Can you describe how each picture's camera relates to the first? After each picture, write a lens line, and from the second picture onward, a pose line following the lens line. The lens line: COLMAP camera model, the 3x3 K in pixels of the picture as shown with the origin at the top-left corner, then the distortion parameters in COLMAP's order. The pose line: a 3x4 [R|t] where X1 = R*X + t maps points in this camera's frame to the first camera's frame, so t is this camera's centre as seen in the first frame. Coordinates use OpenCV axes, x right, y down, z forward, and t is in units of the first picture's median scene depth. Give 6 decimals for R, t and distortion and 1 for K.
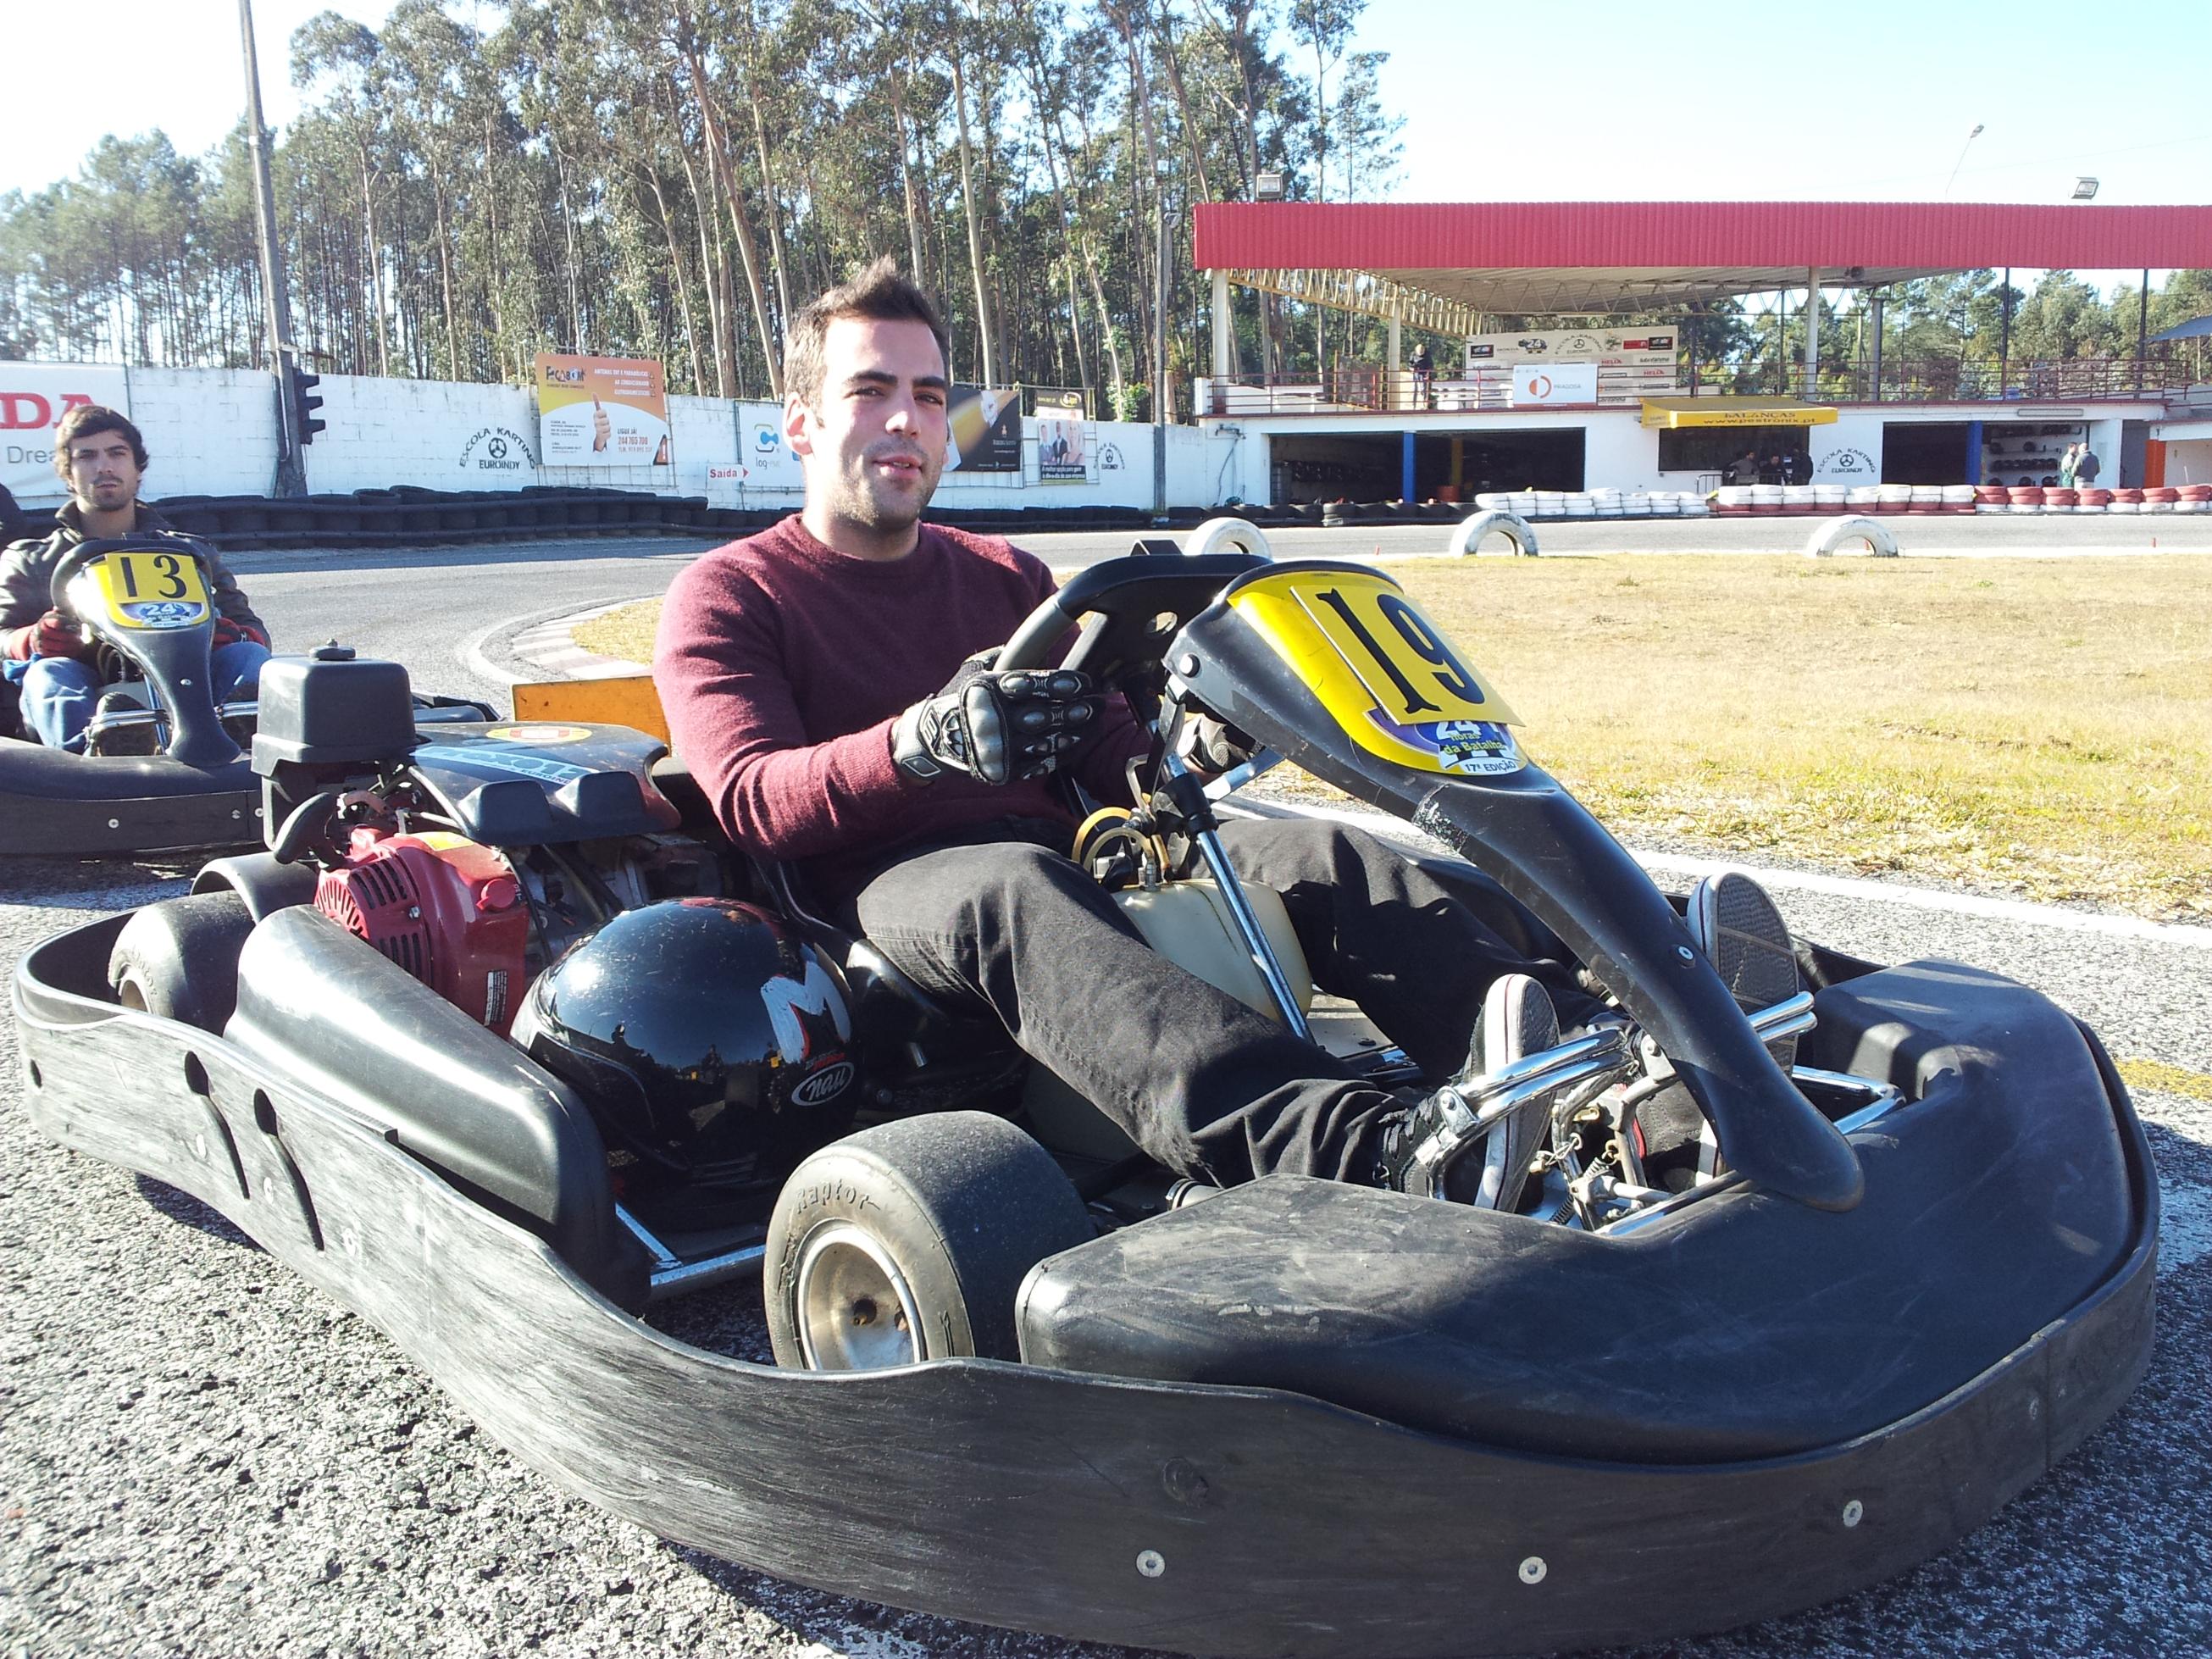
lens RADIAL K [[1987.5, 0, 1138.8], [0, 1987.5, 832.6], [0, 0, 1]] dist [0.050597, -0.173642]
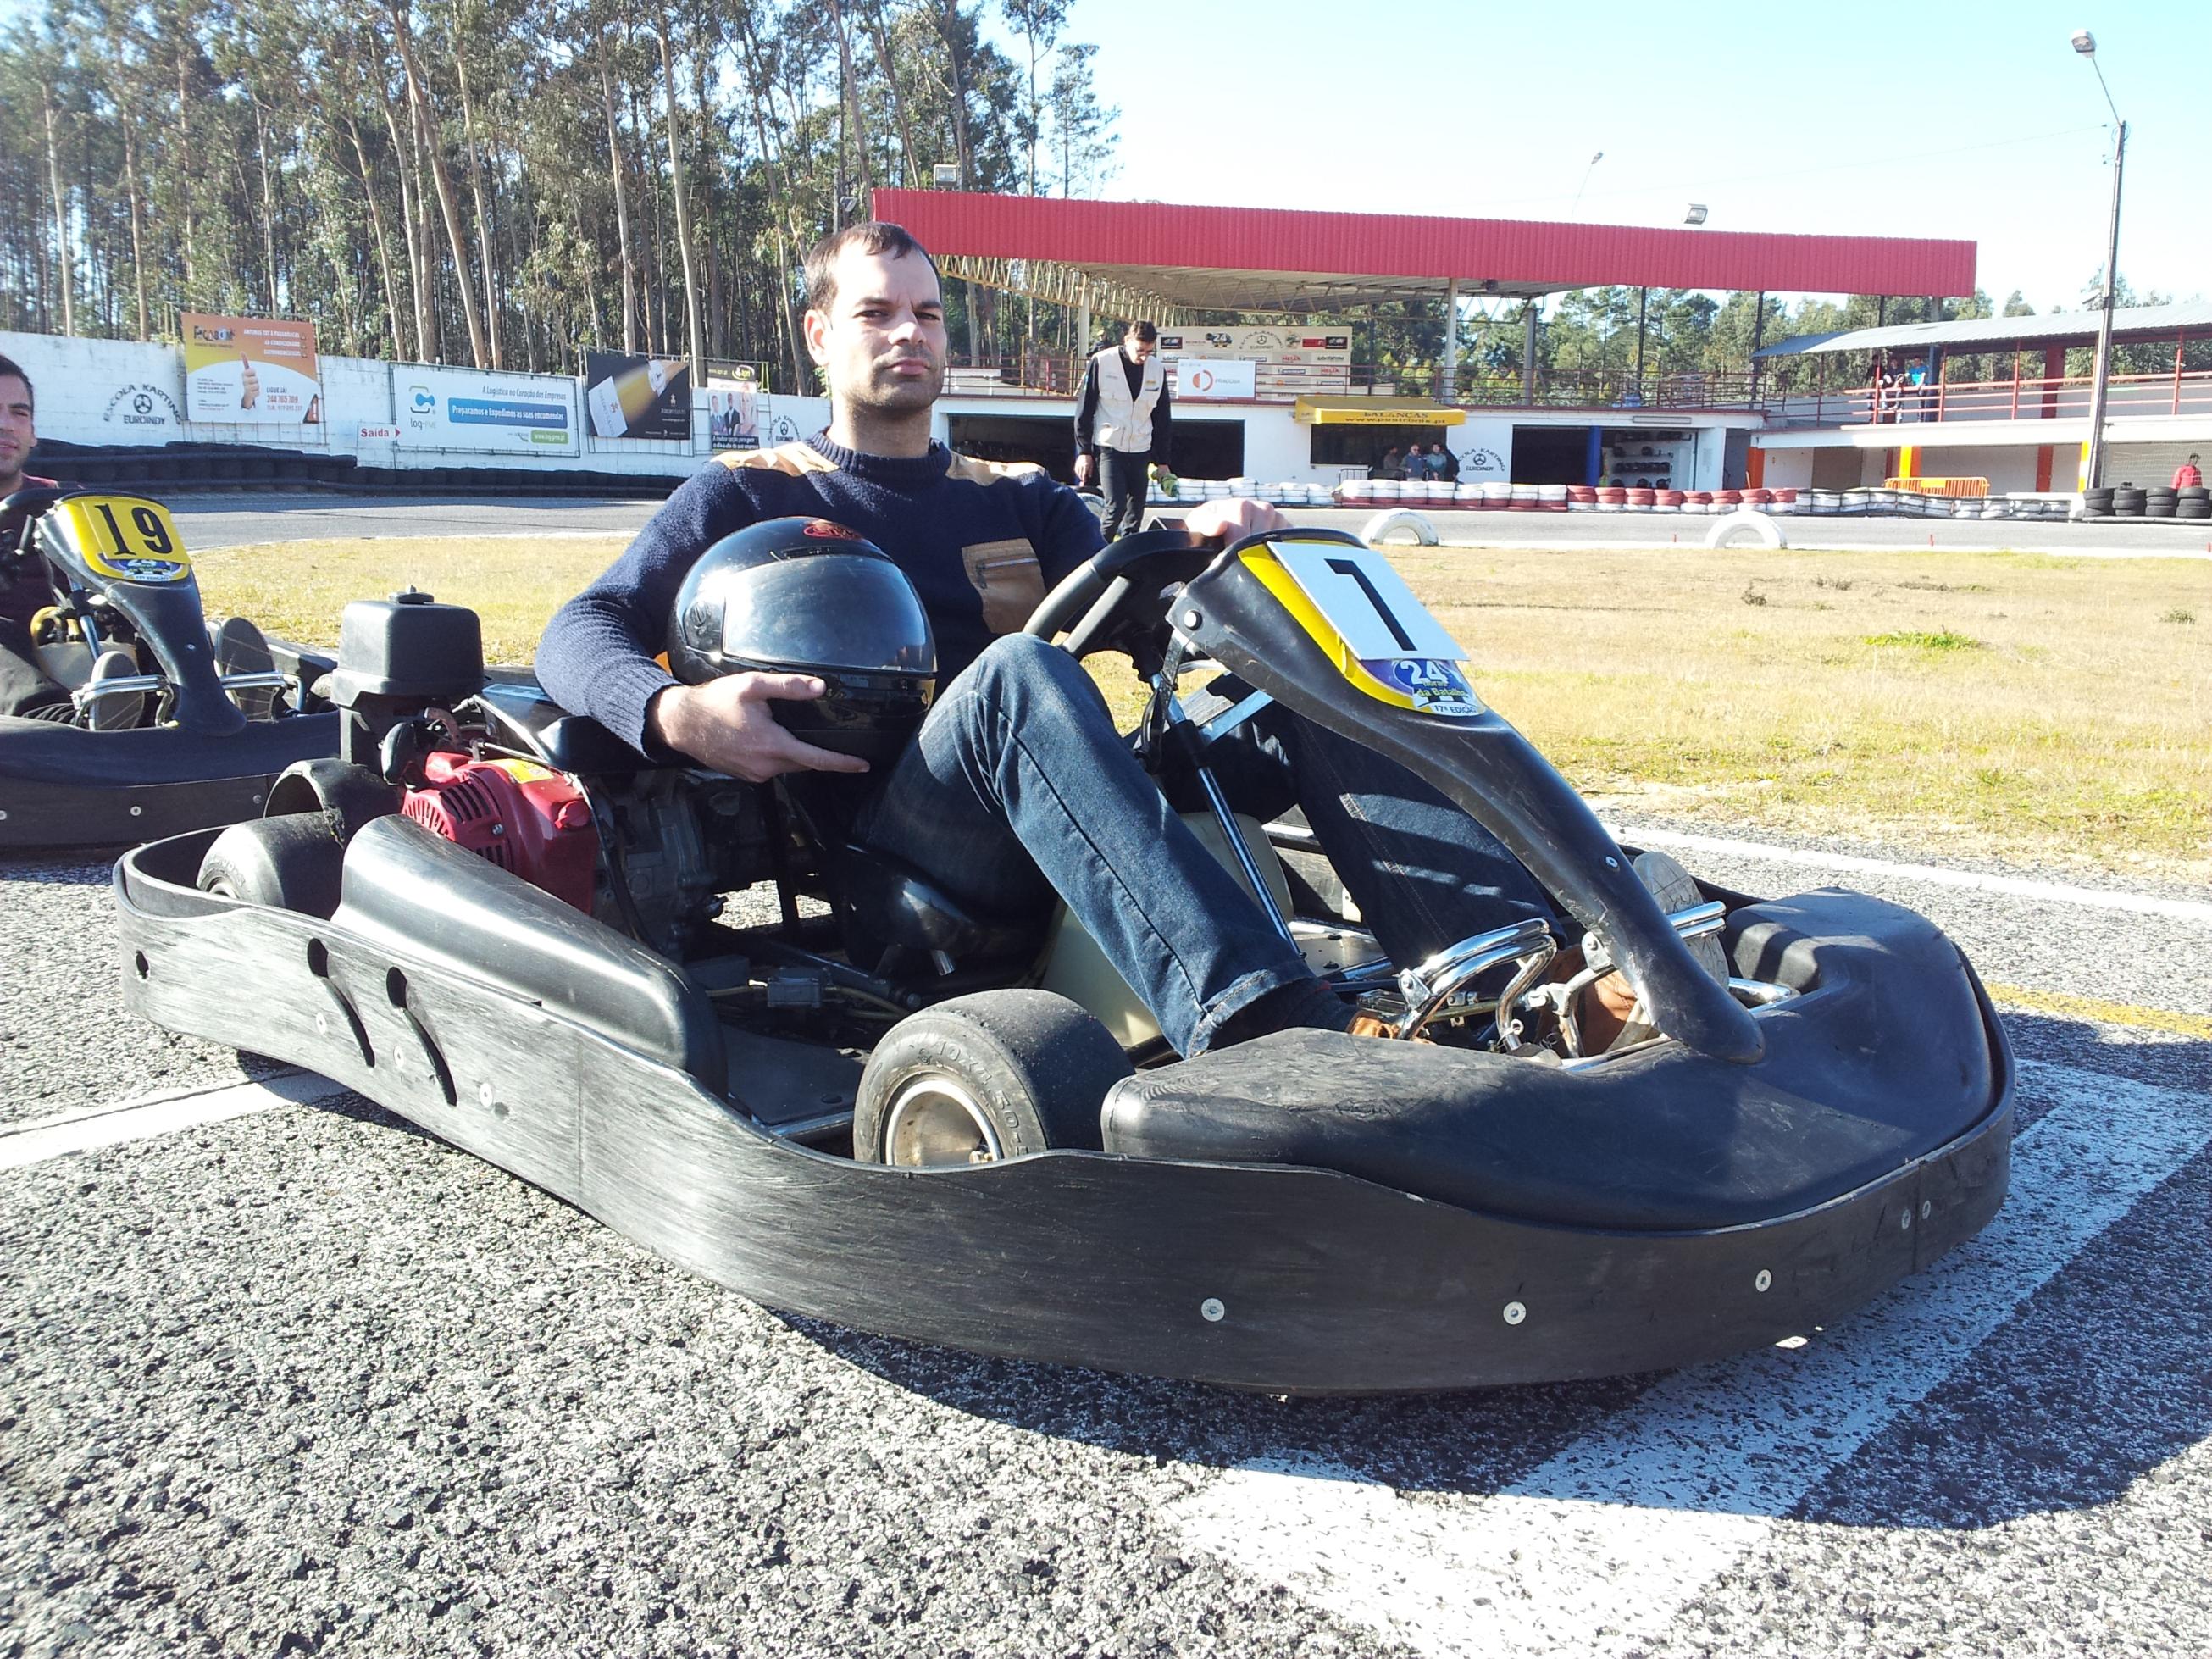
lens RADIAL K [[1987.5, 0, 1160.8], [0, 1987.5, 823.6], [0, 0, 1]] dist [0.050597, -0.173642]
pose [[0.990346, 0.009095, 0.138316, 0.034544], [-0.010011, 0.999932, 0.005924, 0.007456], [-0.138253, -0.007252, 0.990370, -0.051525]]
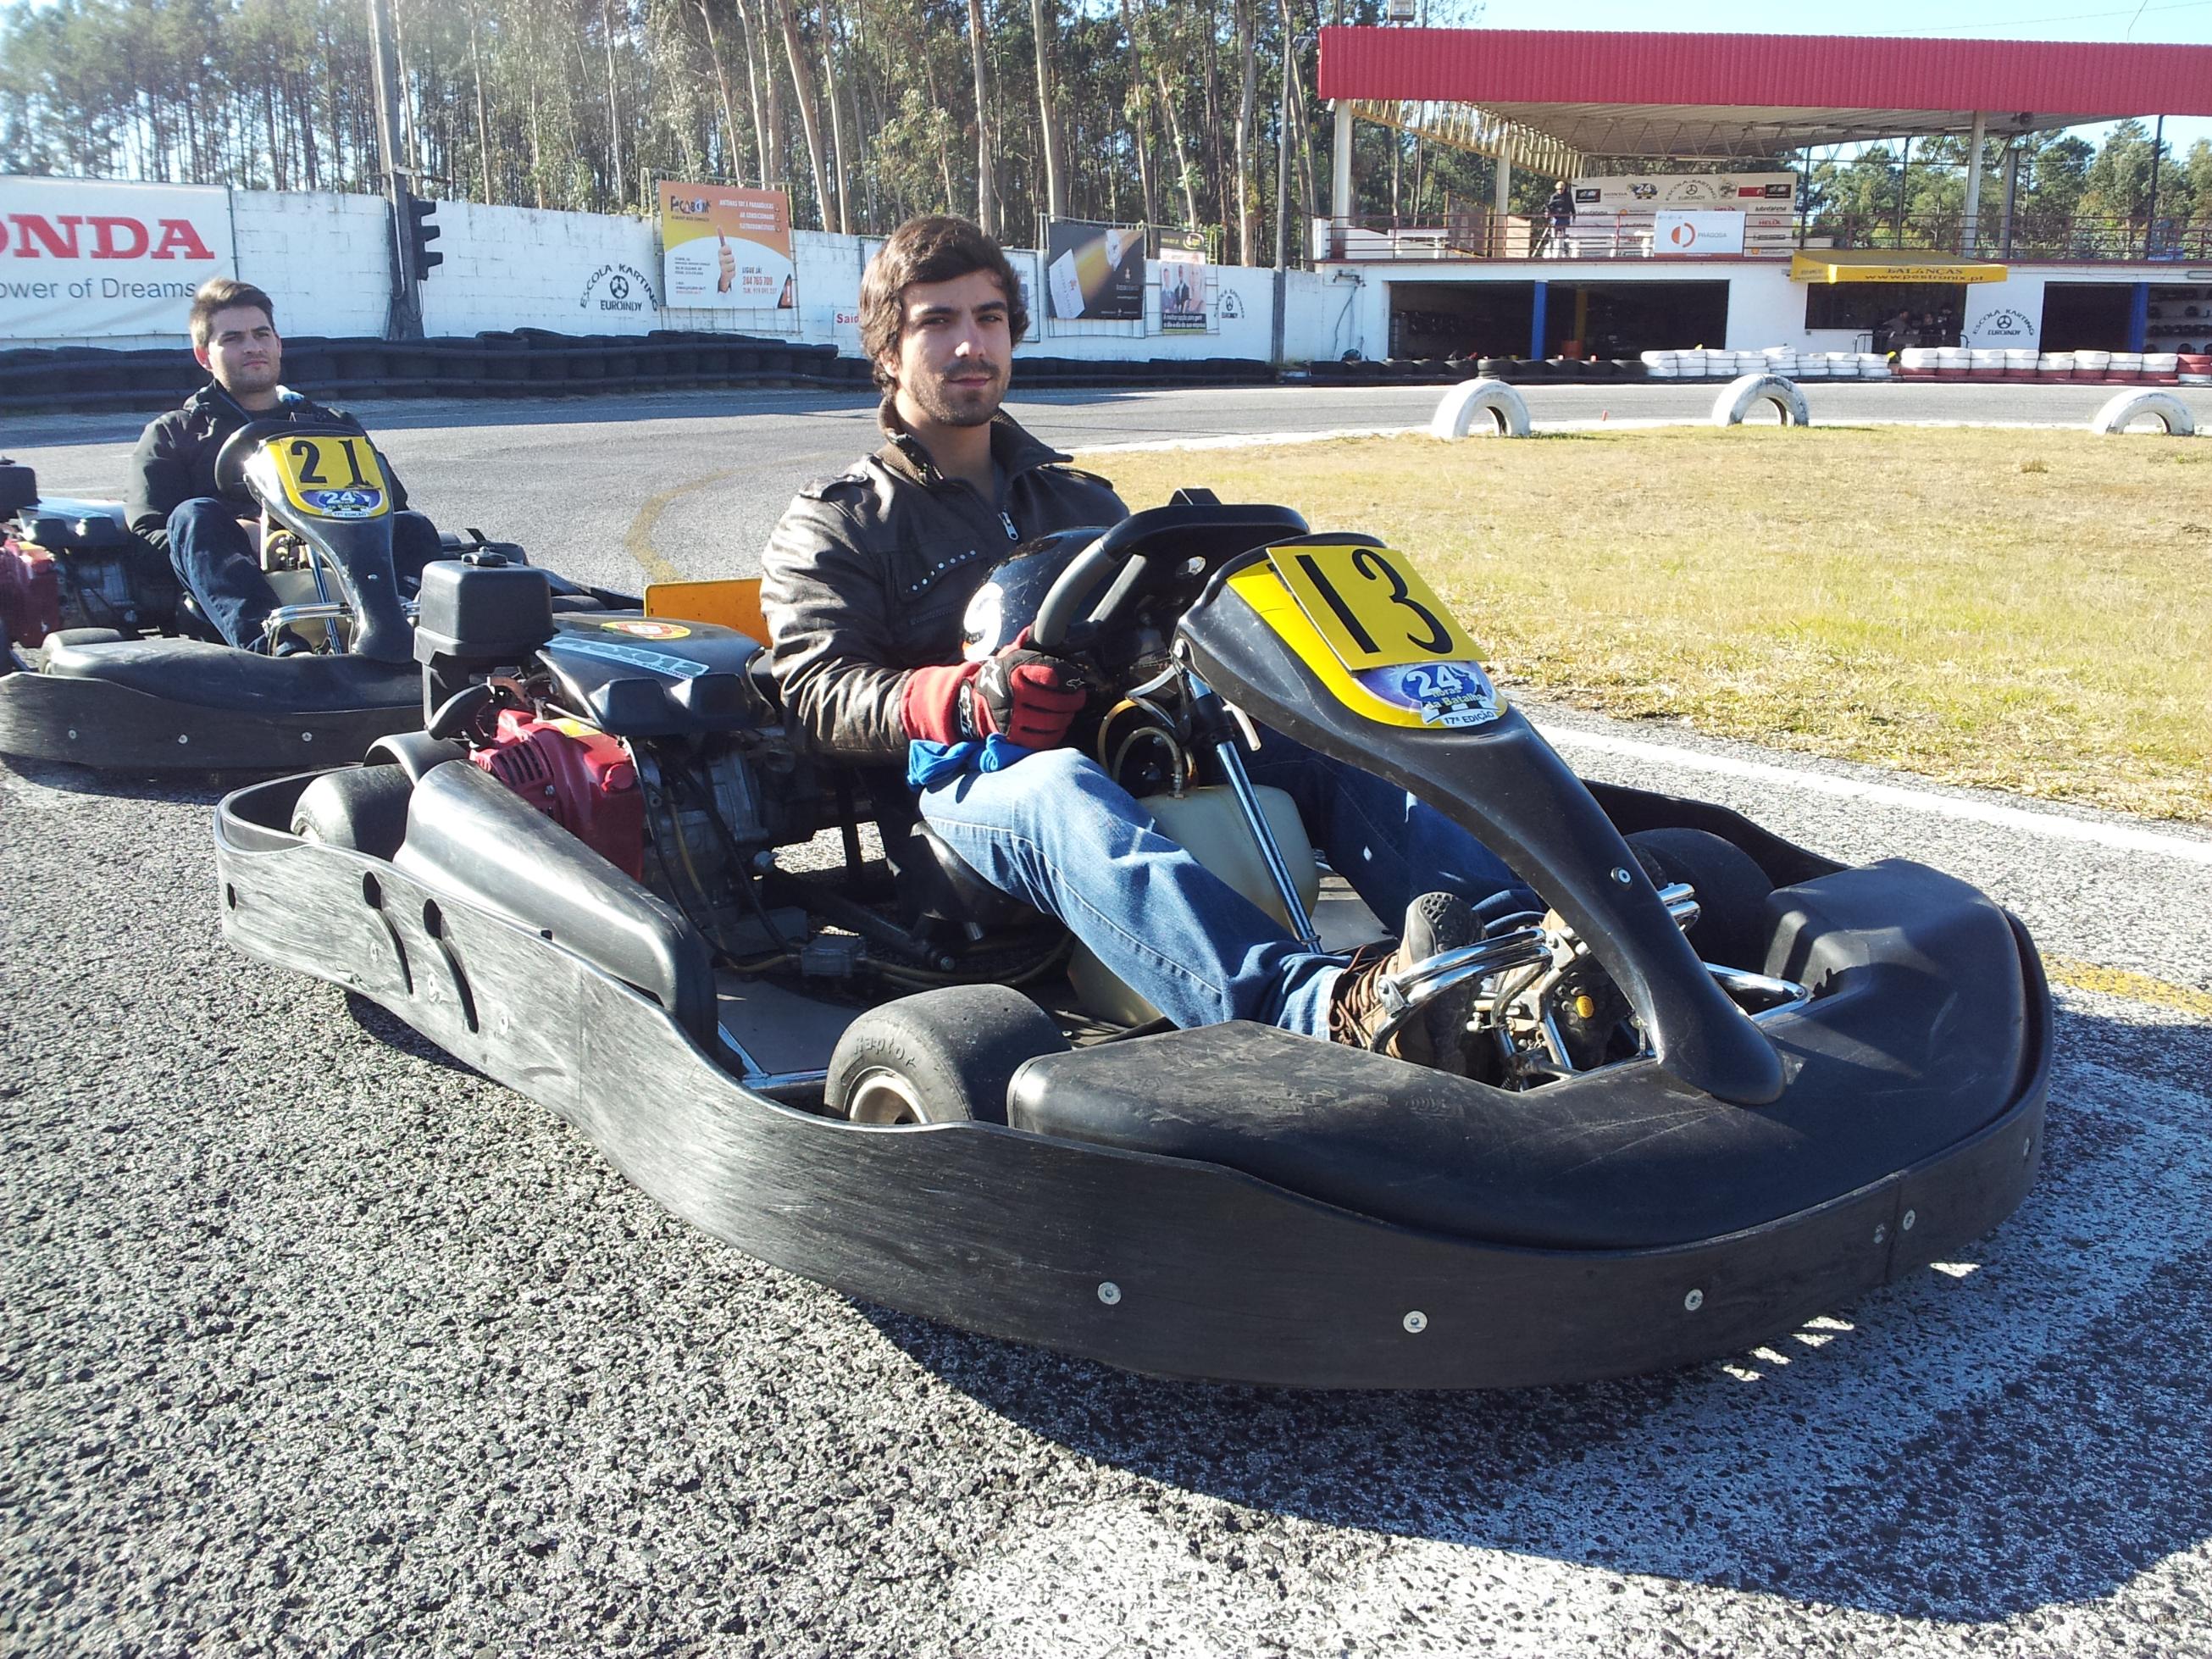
lens RADIAL K [[1987.5, 0, 1126.8], [0, 1987.5, 846.1], [0, 0, 1]] dist [0.050597, -0.173642]
pose [[0.999808, 0.017326, -0.009153, -0.045365], [-0.016537, 0.996641, 0.080205, -0.008964], [0.010512, -0.080039, 0.996736, 0.043745]]
